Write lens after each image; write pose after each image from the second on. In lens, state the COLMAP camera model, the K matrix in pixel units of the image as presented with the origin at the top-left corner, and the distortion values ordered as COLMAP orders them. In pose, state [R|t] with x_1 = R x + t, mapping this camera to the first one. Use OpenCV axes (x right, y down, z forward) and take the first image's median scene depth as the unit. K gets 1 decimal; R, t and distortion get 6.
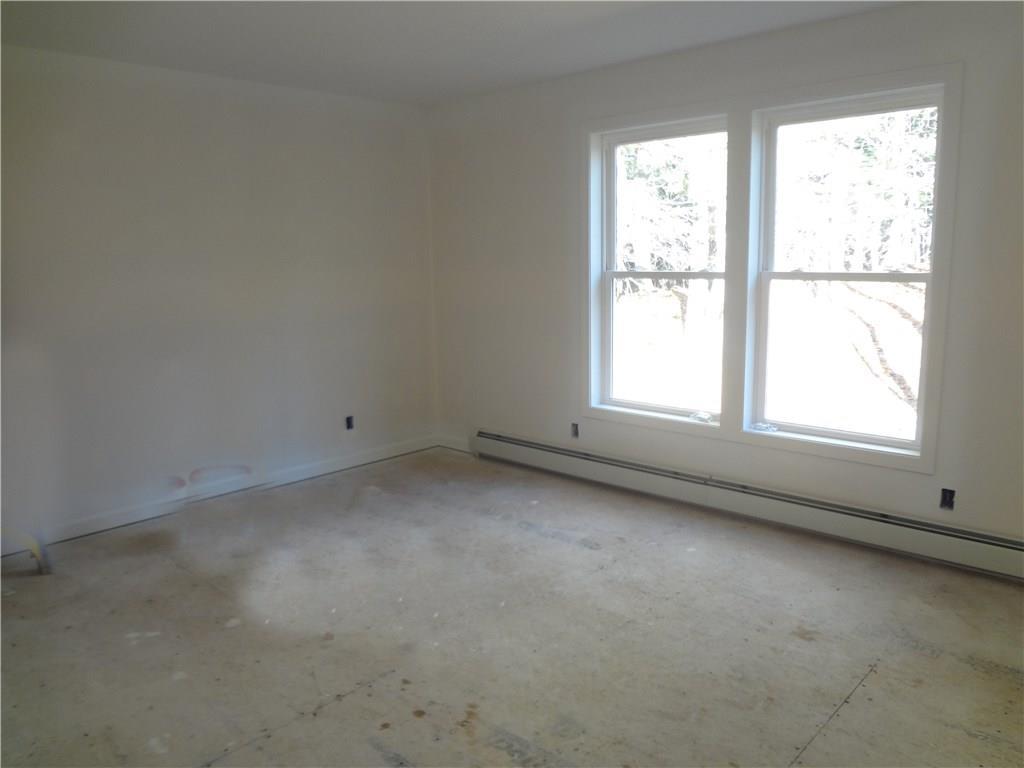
lens RADIAL K [[793.3, 0, 513.1], [0, 793.3, 388.3], [0, 0, 1]] dist [-0.033323, 0.002779]
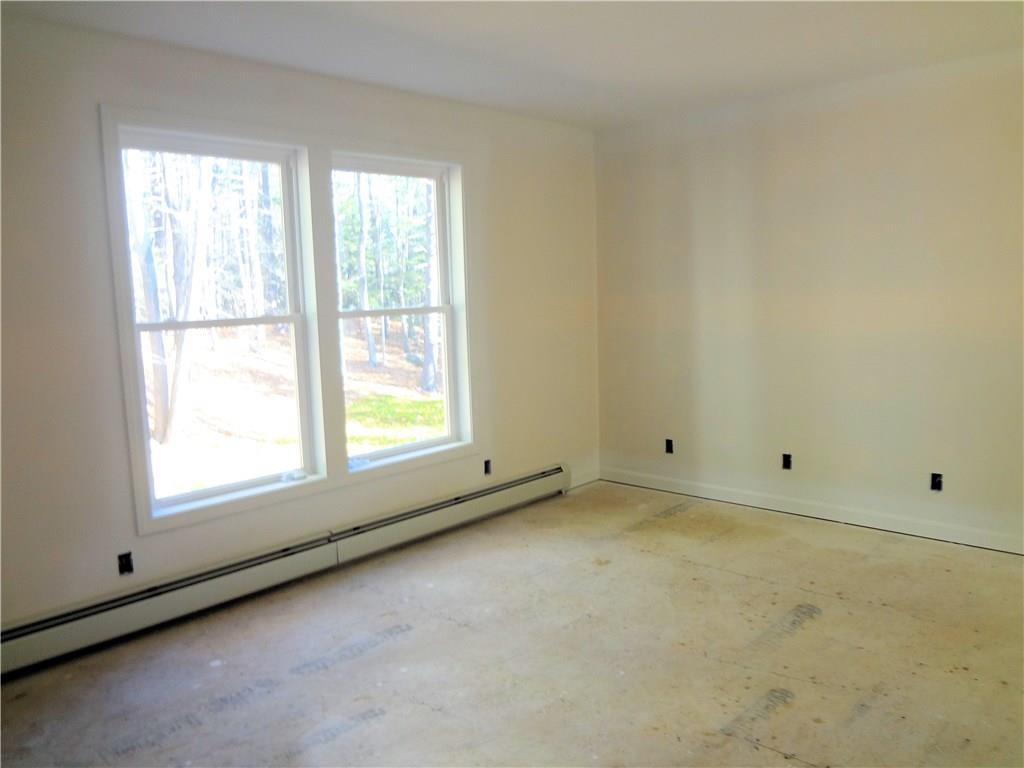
lens RADIAL K [[793.3, 0, 513.1], [0, 793.3, 388.3], [0, 0, 1]] dist [-0.033323, 0.002779]
pose [[-0.031433, -0.107681, 0.993688, -0.696695], [0.201961, 0.972988, 0.111827, -0.119461], [-0.978889, 0.204202, -0.008837, 0.807844]]
